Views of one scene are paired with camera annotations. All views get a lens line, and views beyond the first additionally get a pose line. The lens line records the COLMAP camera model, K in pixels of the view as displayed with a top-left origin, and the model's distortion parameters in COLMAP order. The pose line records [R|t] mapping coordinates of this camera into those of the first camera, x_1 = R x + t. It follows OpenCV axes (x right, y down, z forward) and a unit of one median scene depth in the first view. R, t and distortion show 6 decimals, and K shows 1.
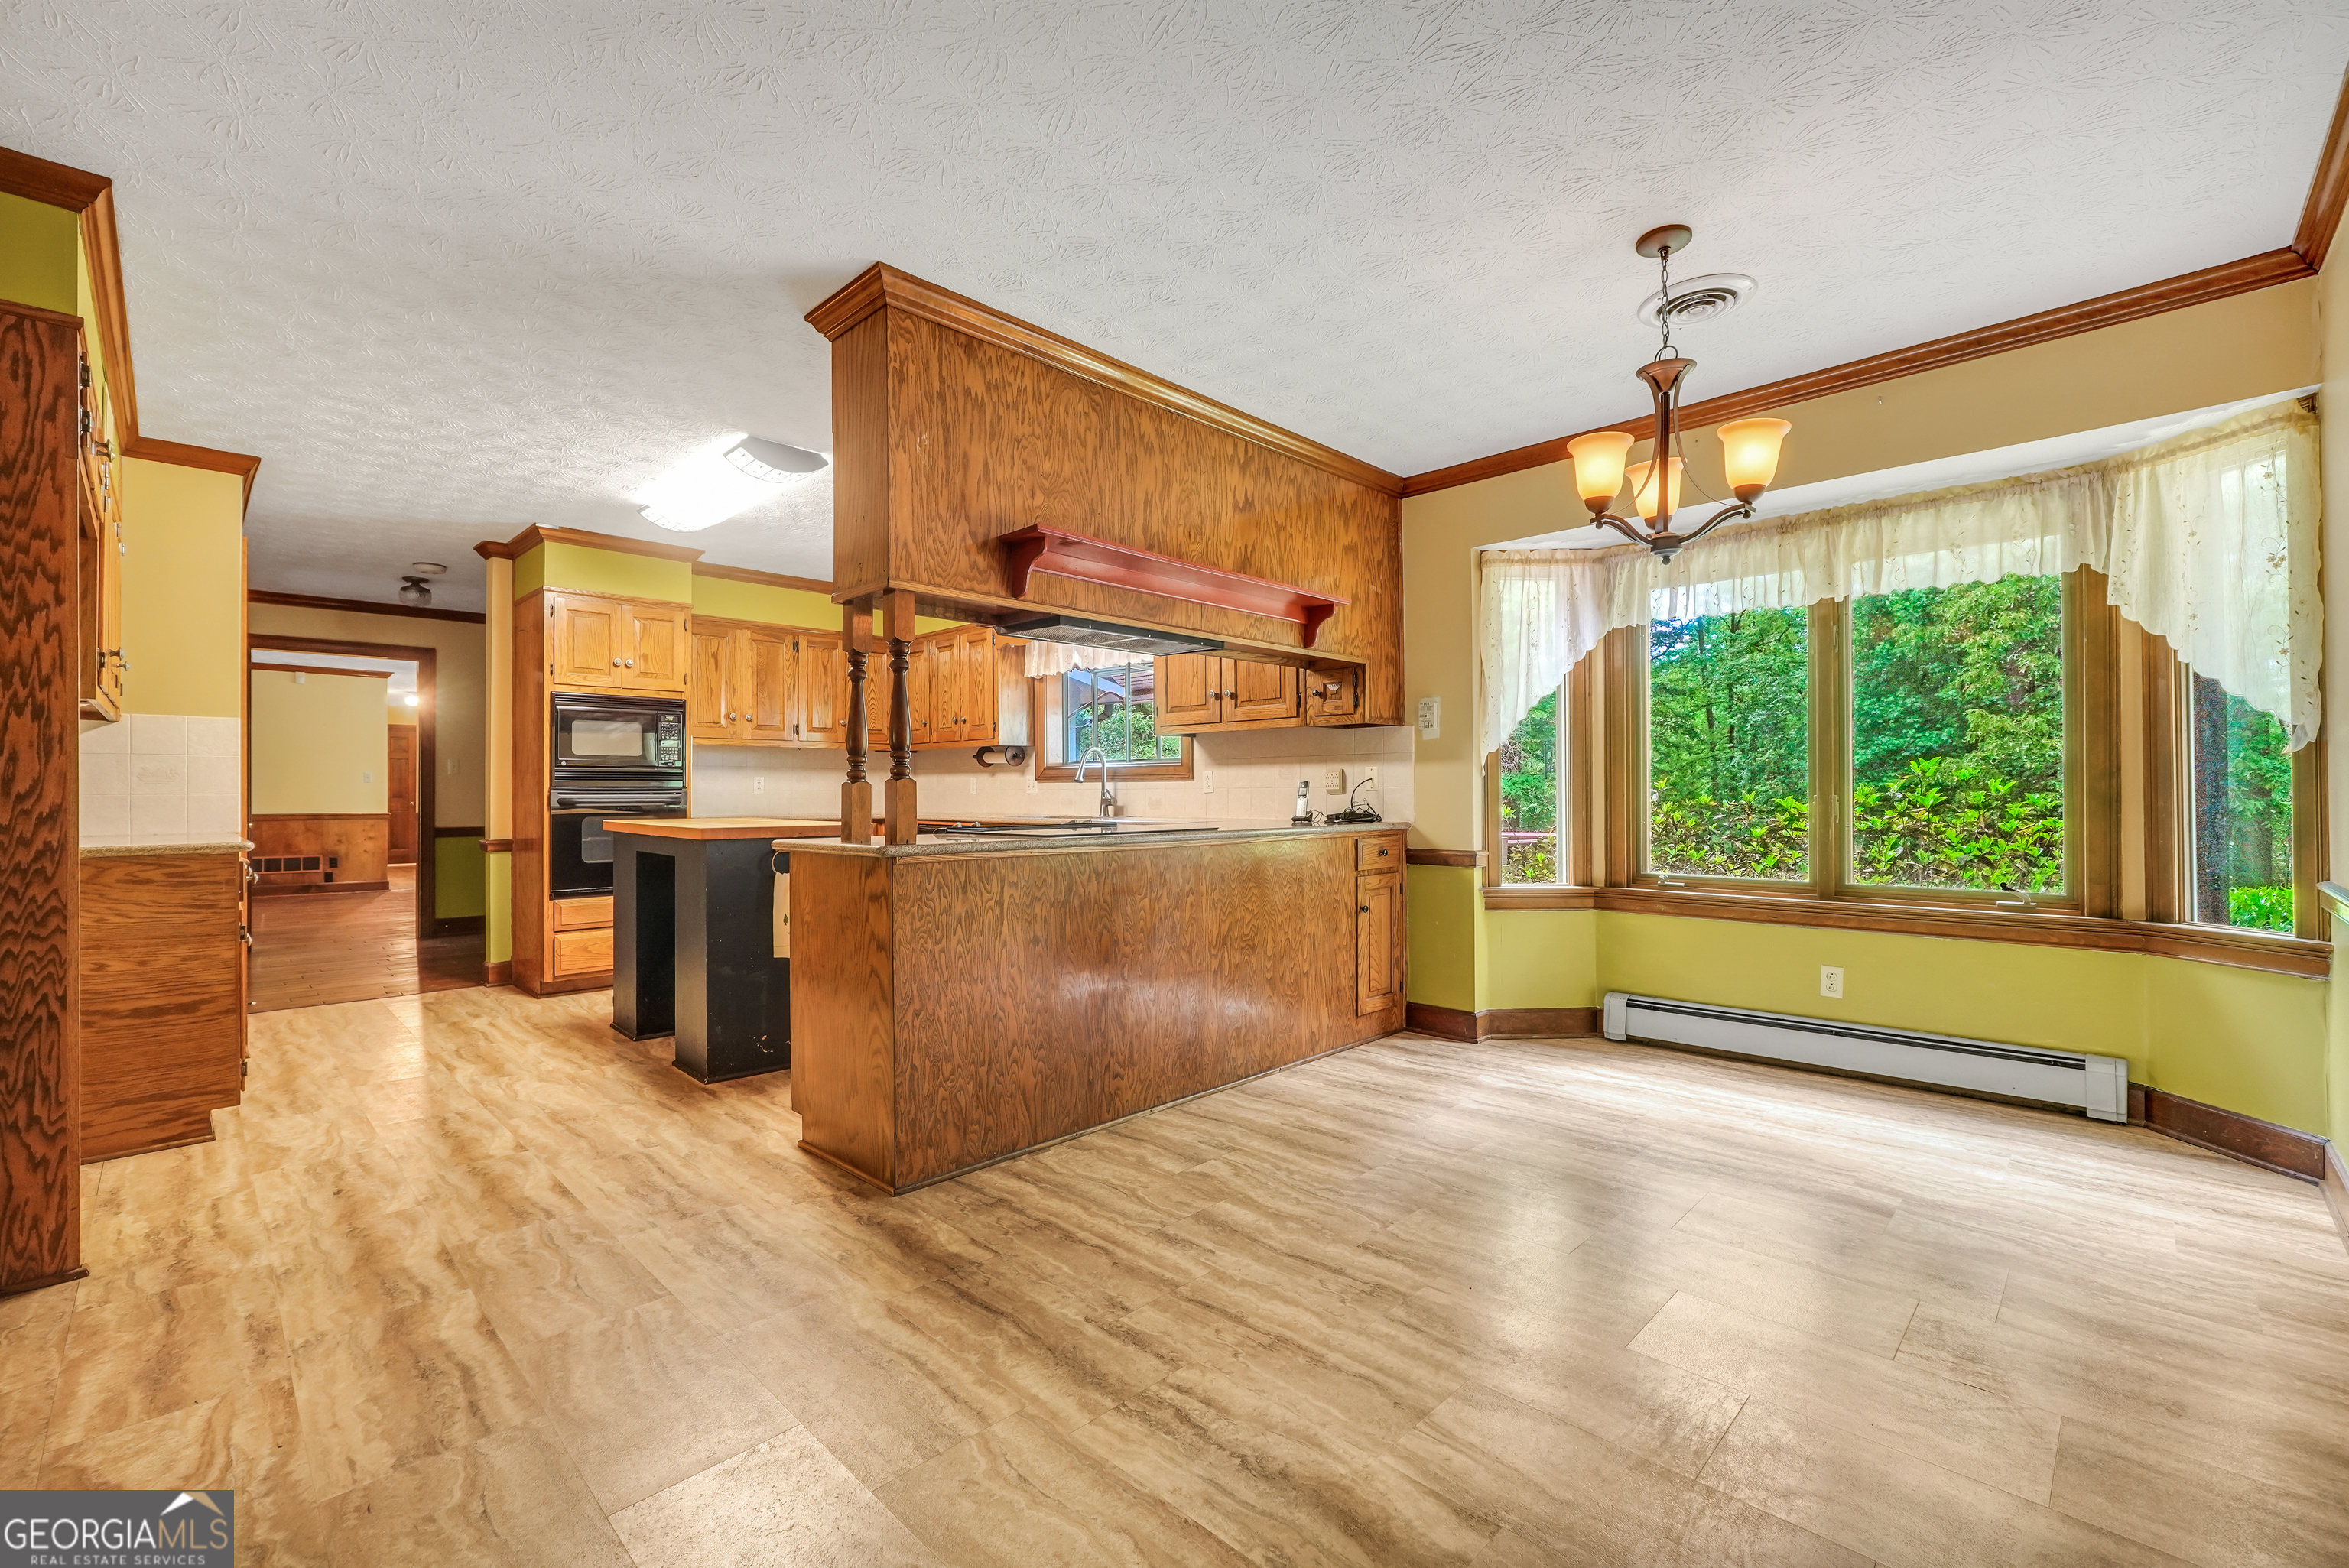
lens RADIAL K [[1017.0, 0, 1161.7], [0, 1017.0, 787.9], [0, 0, 1]] dist [-0.021288, 0.008032]
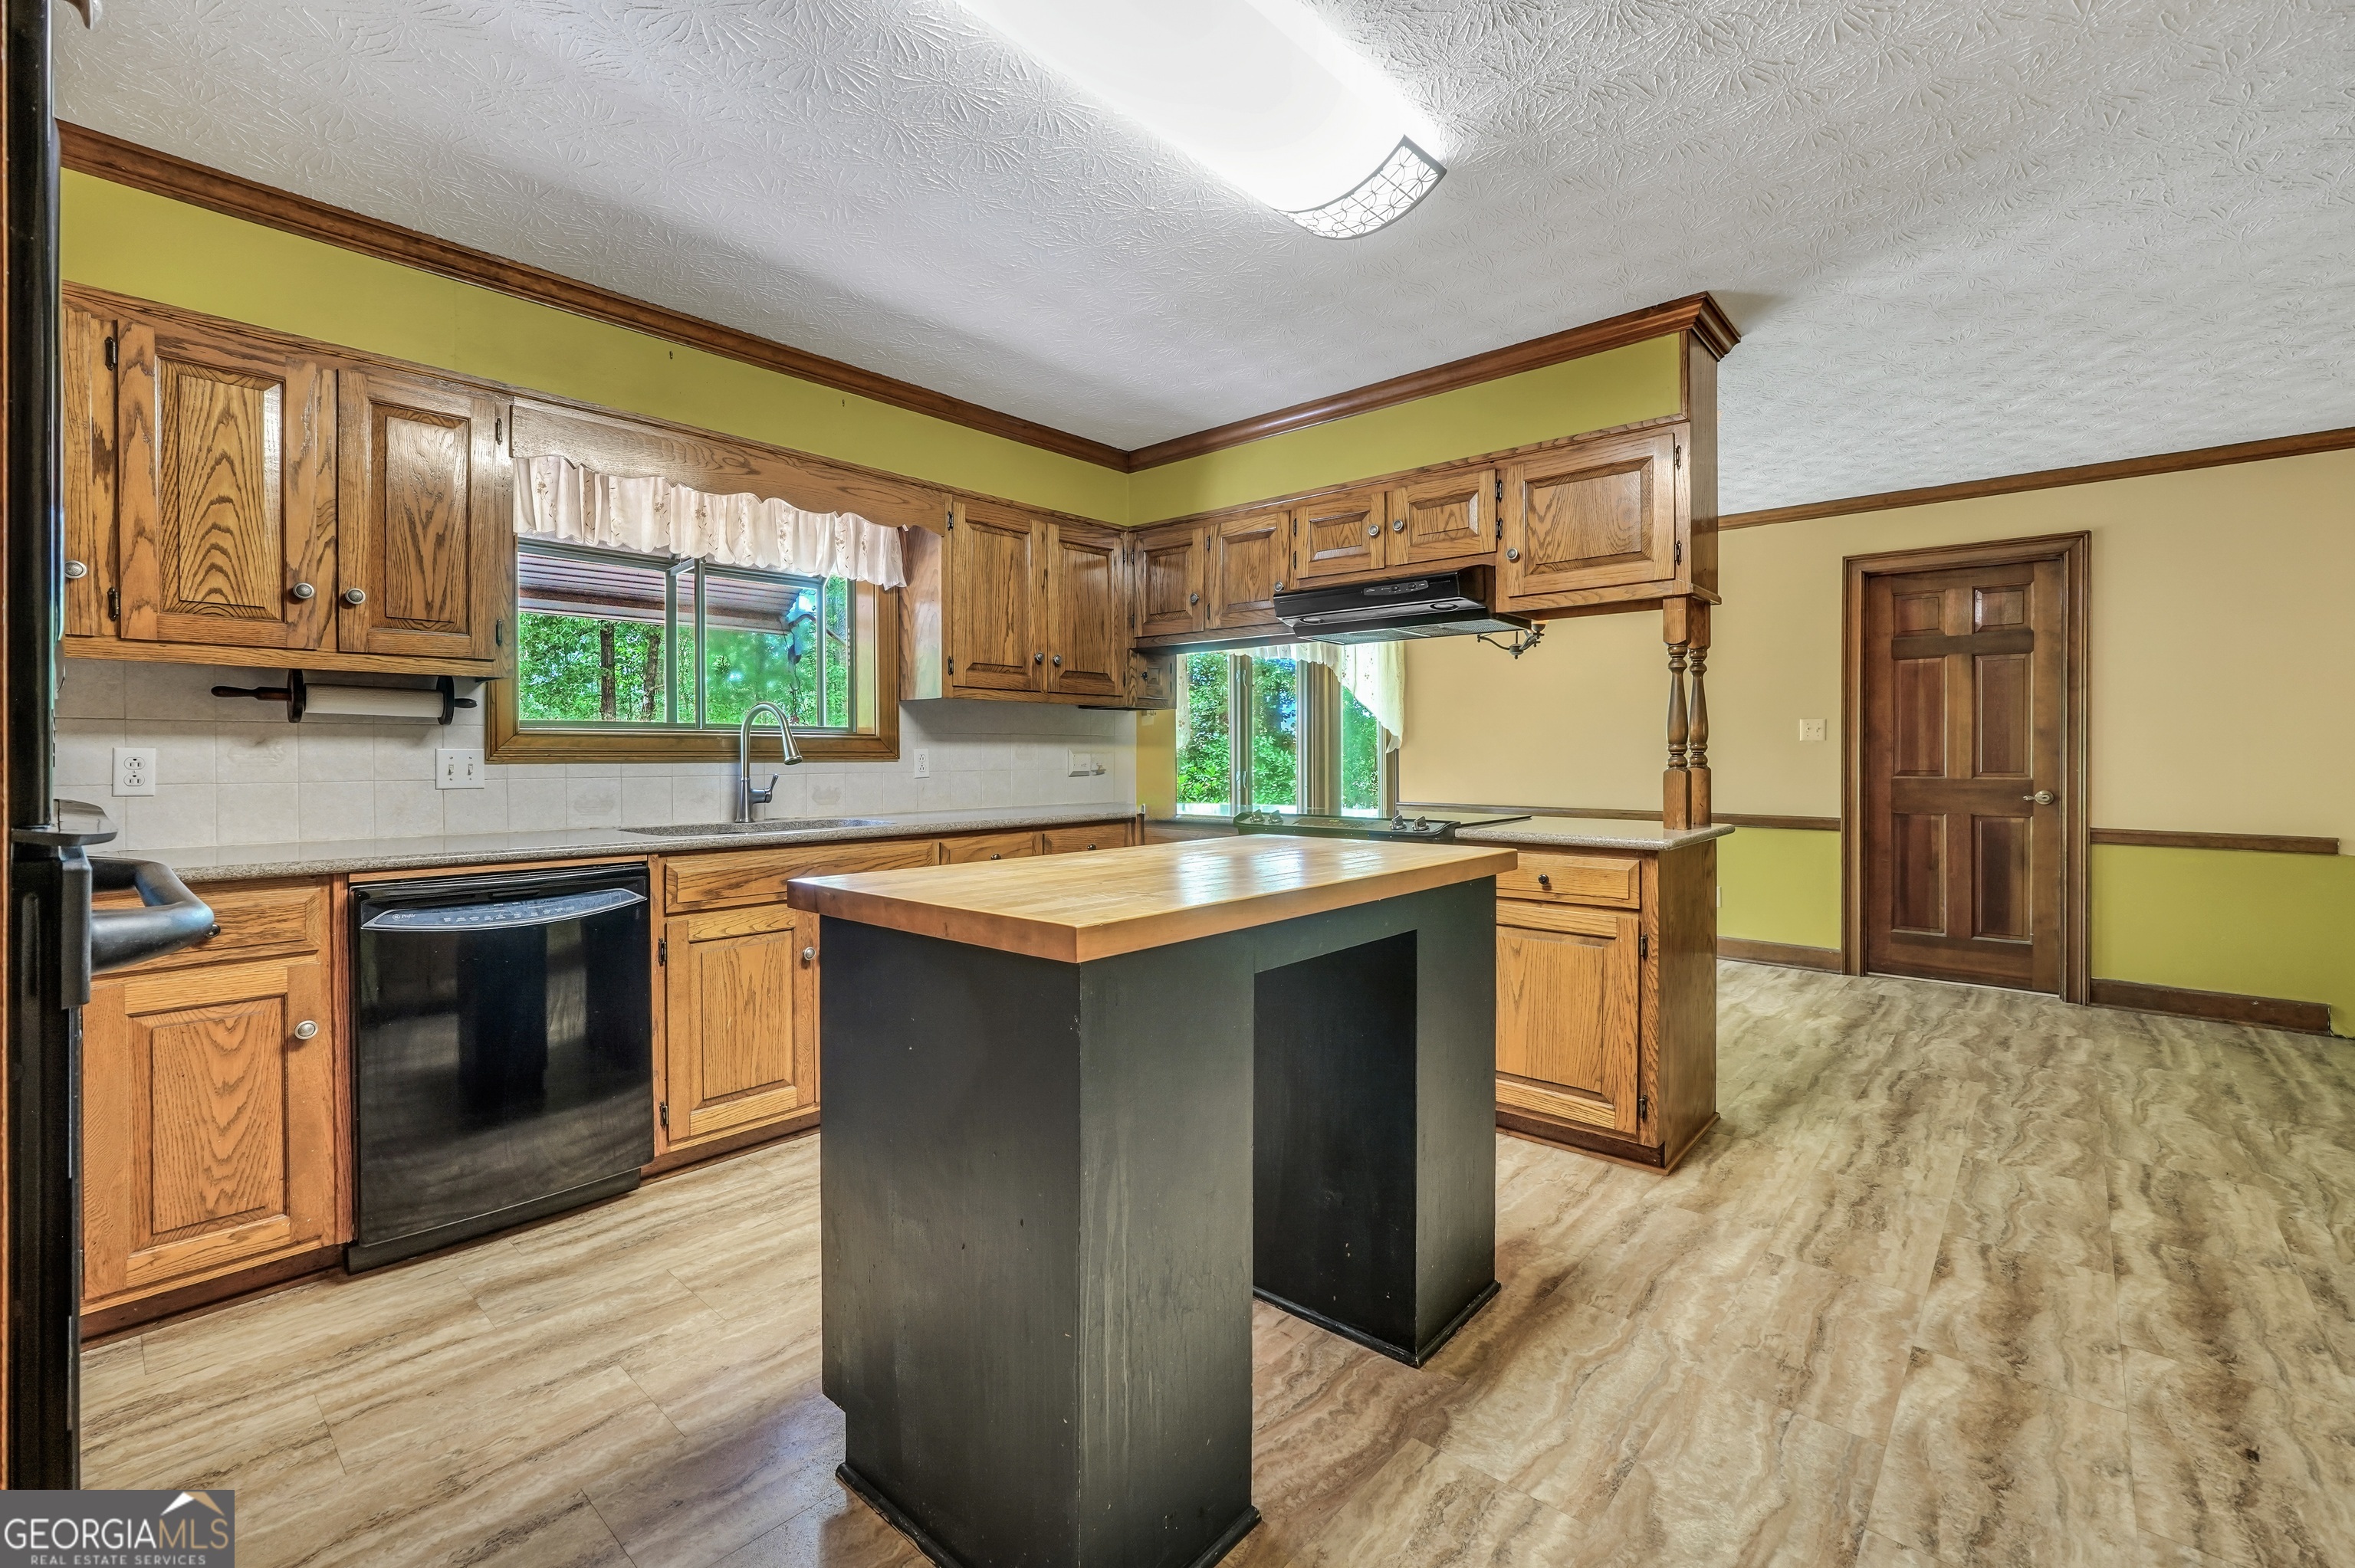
lens RADIAL K [[998.0, 0, 1178.1], [0, 998.0, 766.9], [0, 0, 1]] dist [-0.021144, 0.008511]
pose [[-0.060877, -0.012902, 0.998062, -0.857386], [-0.004534, 0.999910, 0.012650, -0.015891], [-0.998135, -0.003756, -0.060930, 1.053897]]
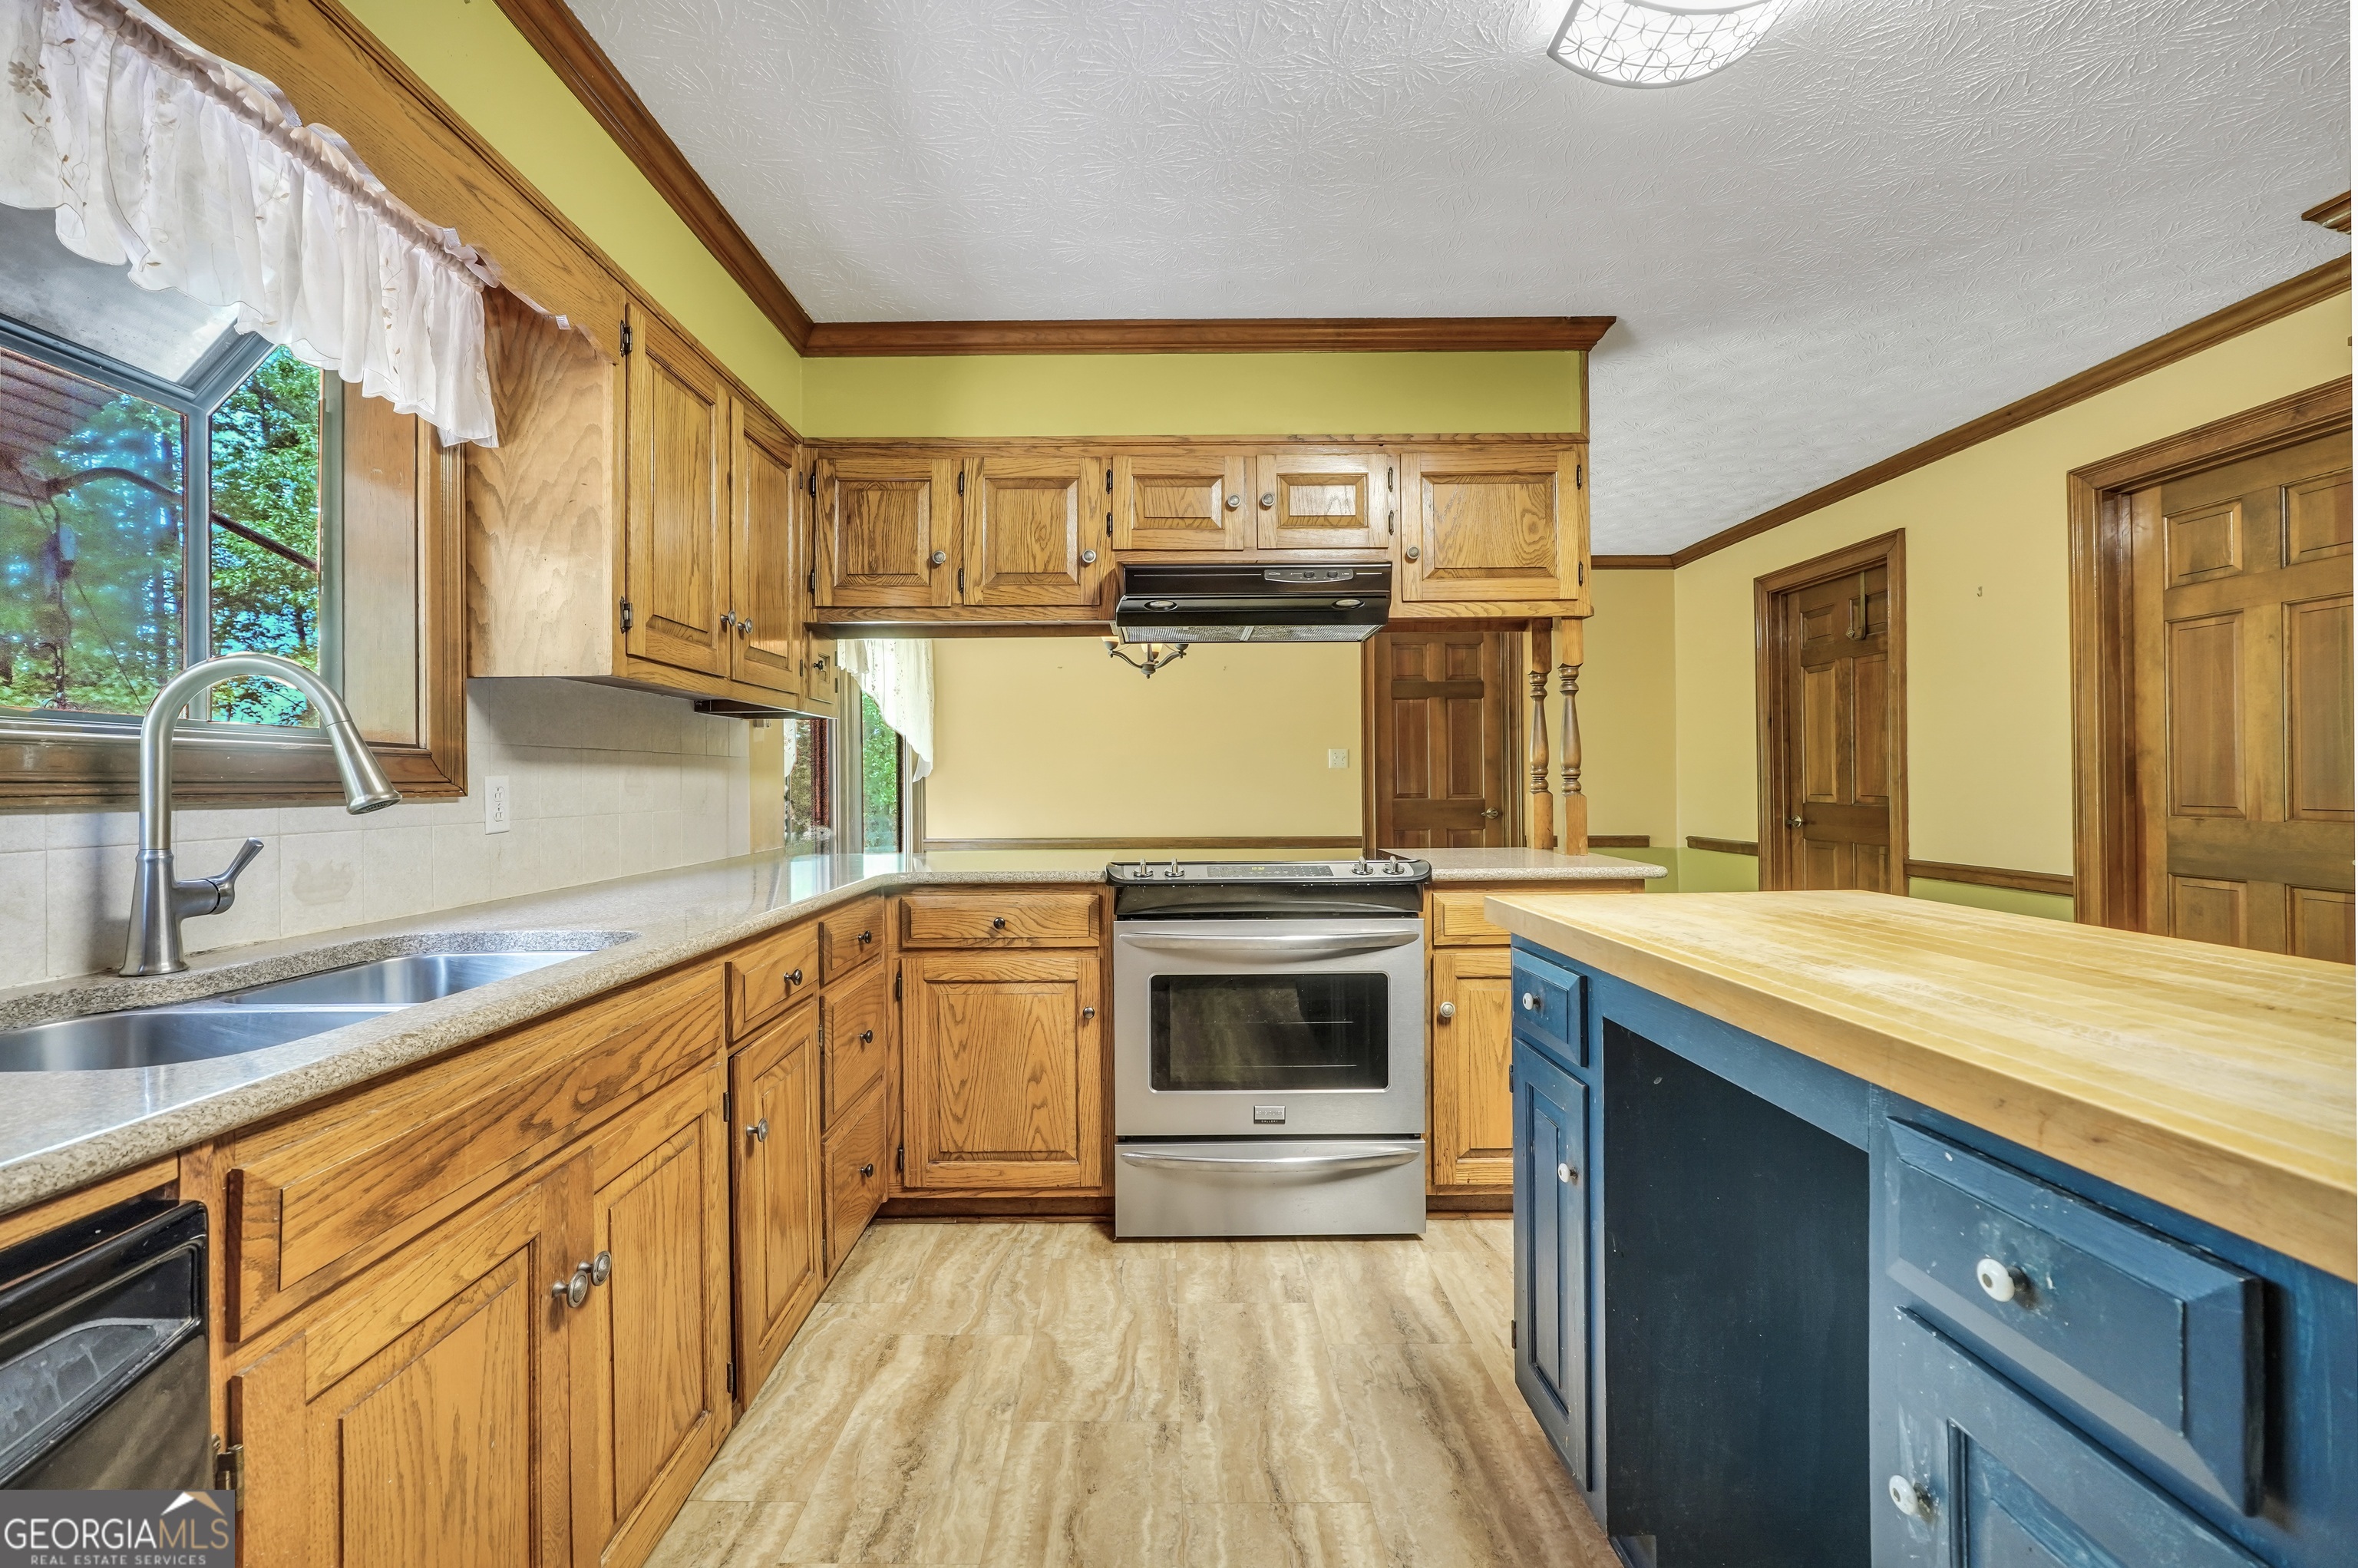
lens RADIAL K [[999.4, 0, 1179.6], [0, 999.4, 766.8], [0, 0, 1]] dist [-0.021144, 0.008511]
pose [[-0.707639, 0.015277, 0.706409, -0.481066], [0.003570, 0.999831, -0.018046, -0.014499], [-0.706565, -0.010248, -0.707574, 1.331839]]
